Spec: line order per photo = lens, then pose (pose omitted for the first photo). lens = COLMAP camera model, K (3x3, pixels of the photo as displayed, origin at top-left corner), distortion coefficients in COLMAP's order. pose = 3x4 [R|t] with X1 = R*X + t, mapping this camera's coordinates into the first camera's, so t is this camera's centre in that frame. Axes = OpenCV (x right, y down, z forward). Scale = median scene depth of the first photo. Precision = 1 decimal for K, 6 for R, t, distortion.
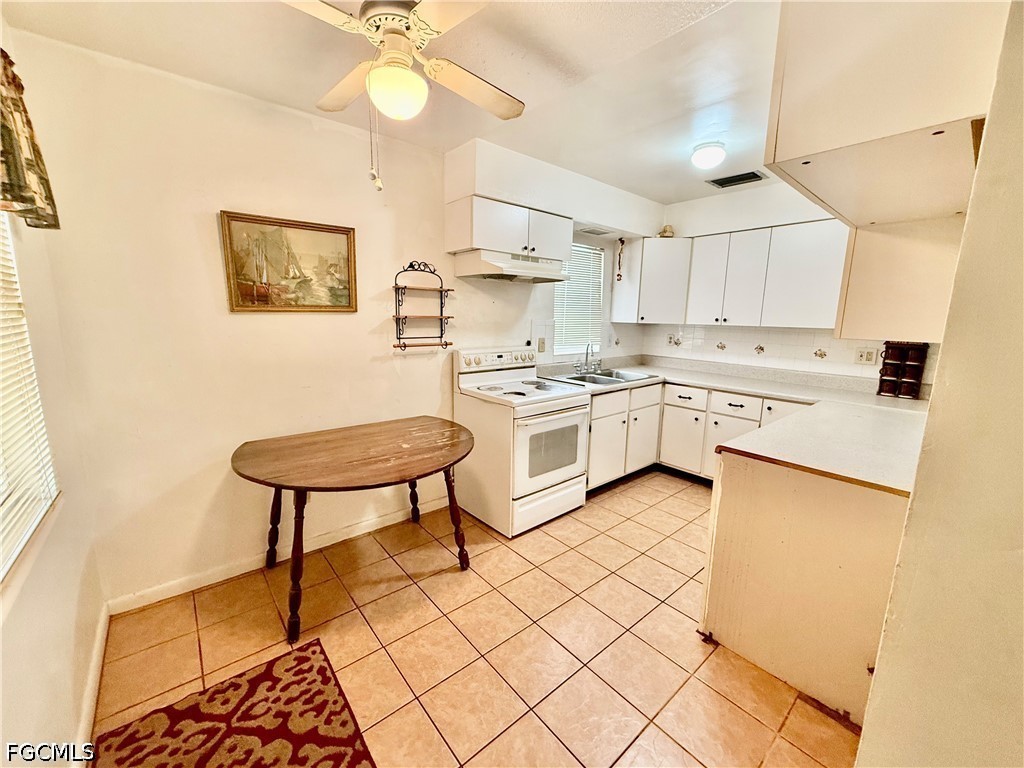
lens RADIAL K [[409.2, 0, 509.8], [0, 409.2, 383.9], [0, 0, 1]] dist [-0.001577, 0.001222]
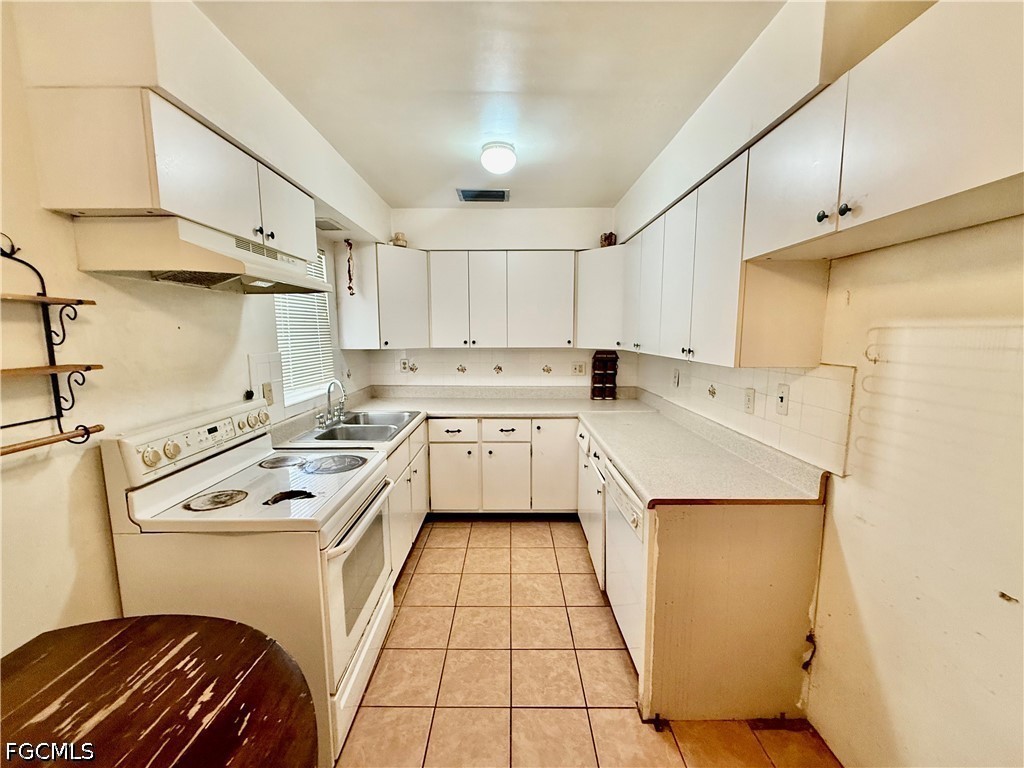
lens RADIAL K [[409.2, 0, 509.8], [0, 409.2, 384.4], [0, 0, 1]] dist [-0.001577, 0.001222]
pose [[0.647557, -0.116530, 0.753054, -0.169571], [0.141432, 0.989447, 0.031492, -0.090404], [-0.748777, 0.086113, 0.657204, 0.376277]]
